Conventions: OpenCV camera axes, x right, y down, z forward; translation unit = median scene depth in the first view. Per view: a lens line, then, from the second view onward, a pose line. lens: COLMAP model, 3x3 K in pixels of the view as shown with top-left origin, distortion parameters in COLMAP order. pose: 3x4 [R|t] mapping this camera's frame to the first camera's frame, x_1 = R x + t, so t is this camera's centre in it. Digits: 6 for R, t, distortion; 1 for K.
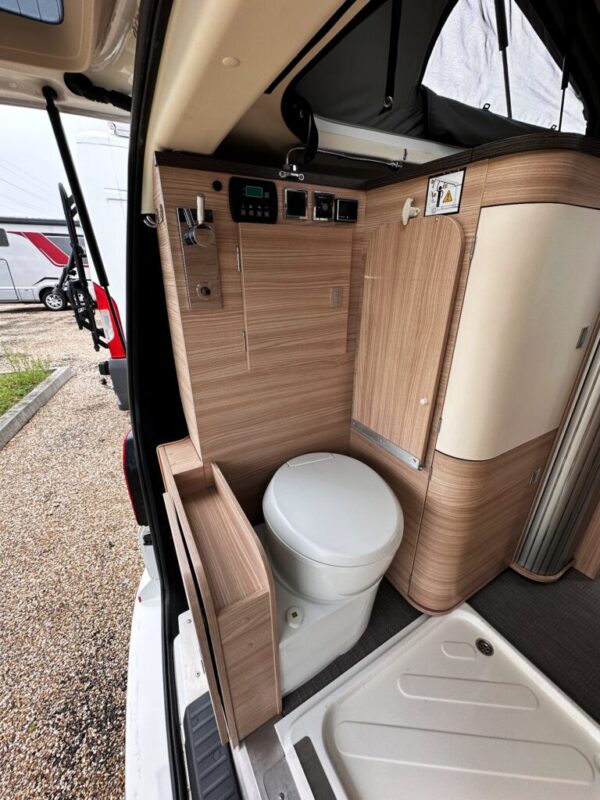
lens RADIAL K [[318.1, 0, 300.2], [0, 318.1, 398.4], [0, 0, 1]] dist [-0.007829, 0.001287]
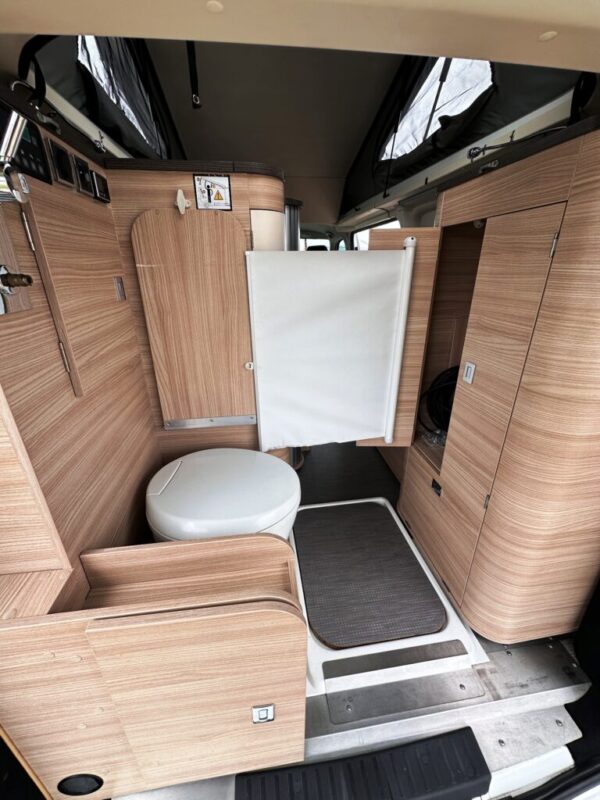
lens RADIAL K [[318.1, 0, 300.6], [0, 318.1, 399.2], [0, 0, 1]] dist [-0.007829, 0.001287]
pose [[0.369881, -0.350142, 0.860574, -0.610213], [0.370360, 0.905057, 0.209057, -0.053389], [-0.852069, 0.241396, 0.464442, 0.289333]]
